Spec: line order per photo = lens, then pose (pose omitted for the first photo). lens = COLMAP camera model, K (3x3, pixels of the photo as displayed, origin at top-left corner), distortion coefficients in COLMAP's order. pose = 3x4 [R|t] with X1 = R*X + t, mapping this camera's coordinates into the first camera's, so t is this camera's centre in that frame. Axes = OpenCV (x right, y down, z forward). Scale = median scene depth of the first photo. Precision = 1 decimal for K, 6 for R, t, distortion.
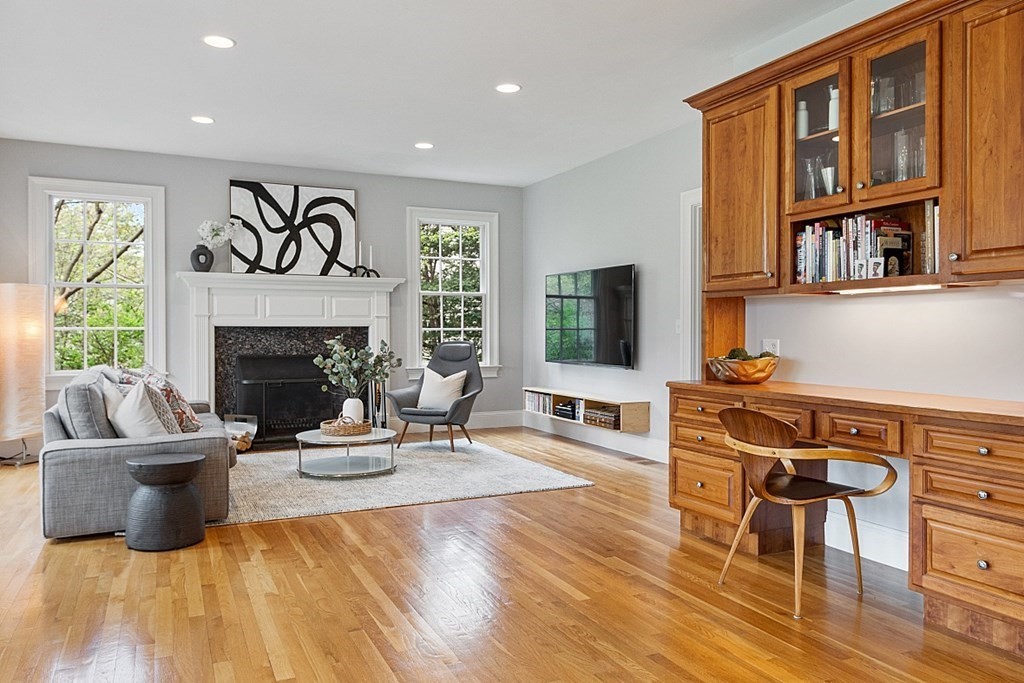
lens RADIAL K [[722.2, 0, 512.3], [0, 722.2, 339.7], [0, 0, 1]] dist [0.006515, -0.001662]
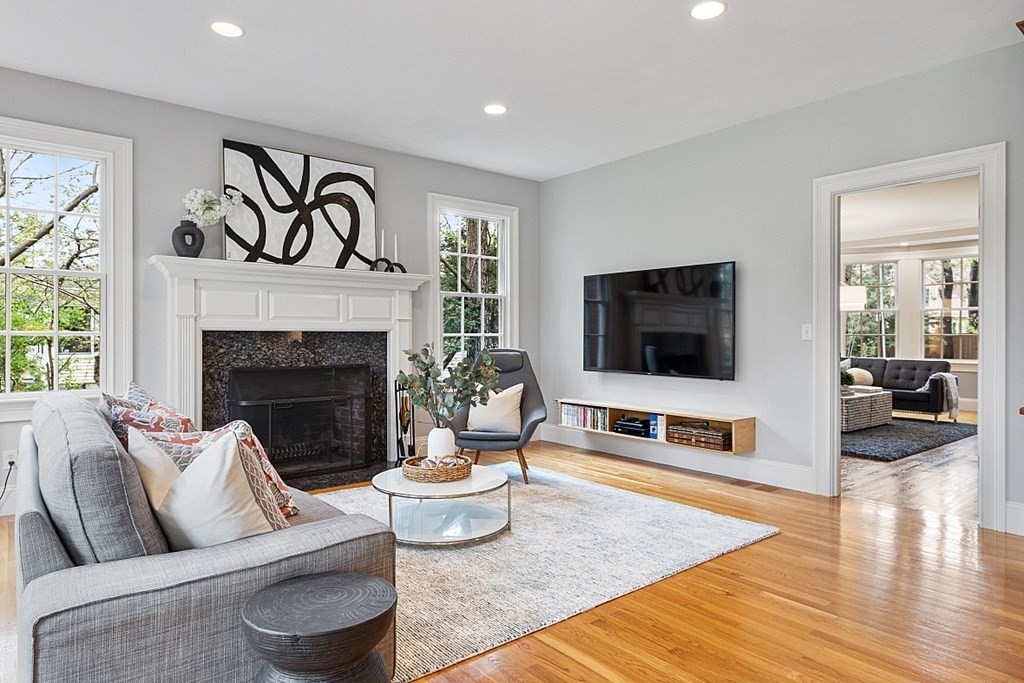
lens RADIAL K [[610.6, 0, 519.4], [0, 610.6, 338.5], [0, 0, 1]] dist [0.001348, -0.003579]
pose [[0.973175, 0.000225, 0.230067, -0.230429], [0.001973, 0.999955, -0.009325, -0.003516], [-0.230059, 0.009529, 0.973130, 0.296393]]
